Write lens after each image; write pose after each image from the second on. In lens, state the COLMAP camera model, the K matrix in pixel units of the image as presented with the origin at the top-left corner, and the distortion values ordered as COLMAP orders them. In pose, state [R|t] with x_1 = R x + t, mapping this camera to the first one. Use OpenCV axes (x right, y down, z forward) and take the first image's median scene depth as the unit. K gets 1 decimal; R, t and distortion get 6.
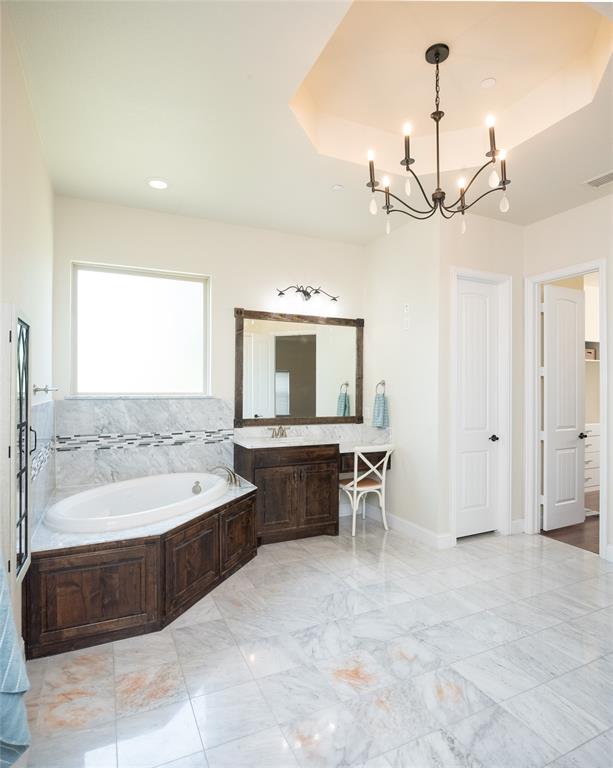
lens RADIAL K [[414.7, 0, 306.5], [0, 414.7, 384.0], [0, 0, 1]] dist [-0.015351, 0.000802]
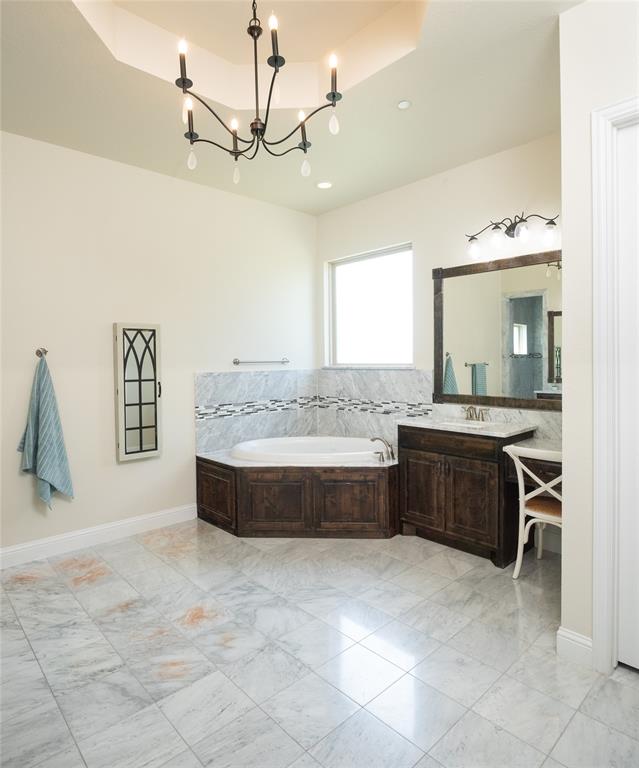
lens RADIAL K [[461.0, 0, 329.3], [0, 461.0, 359.4], [0, 0, 1]] dist [-0.005651, -0.000671]
pose [[0.321640, -0.005728, -0.946845, 0.794306], [0.023201, 0.999729, 0.001833, 0.004994], [0.946578, -0.022557, 0.321686, 0.530192]]
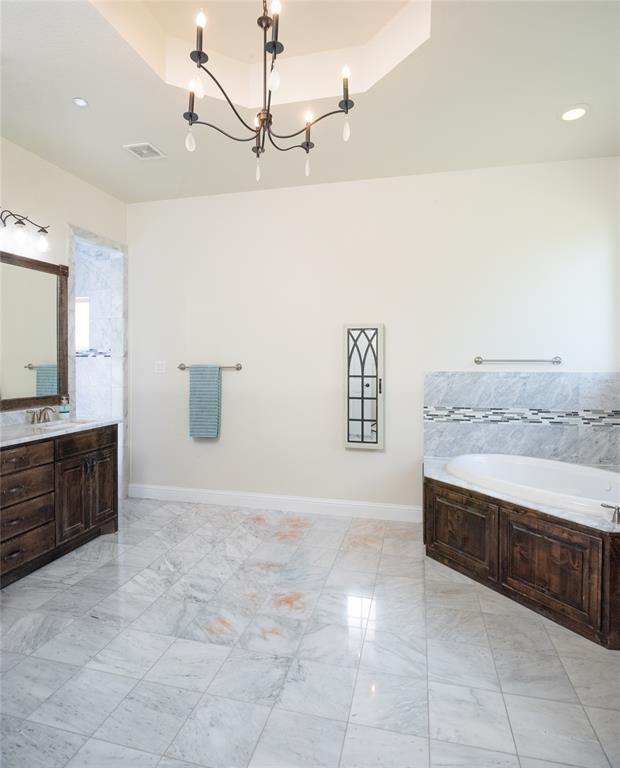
lens RADIAL K [[445.0, 0, 306.6], [0, 445.0, 360.6], [0, 0, 1]] dist [-0.005284, -0.001784]
pose [[-0.627726, -0.004422, -0.778422, 0.600719], [0.006775, 0.999915, -0.011144, 0.017628], [0.778405, -0.012269, -0.627643, 1.029005]]
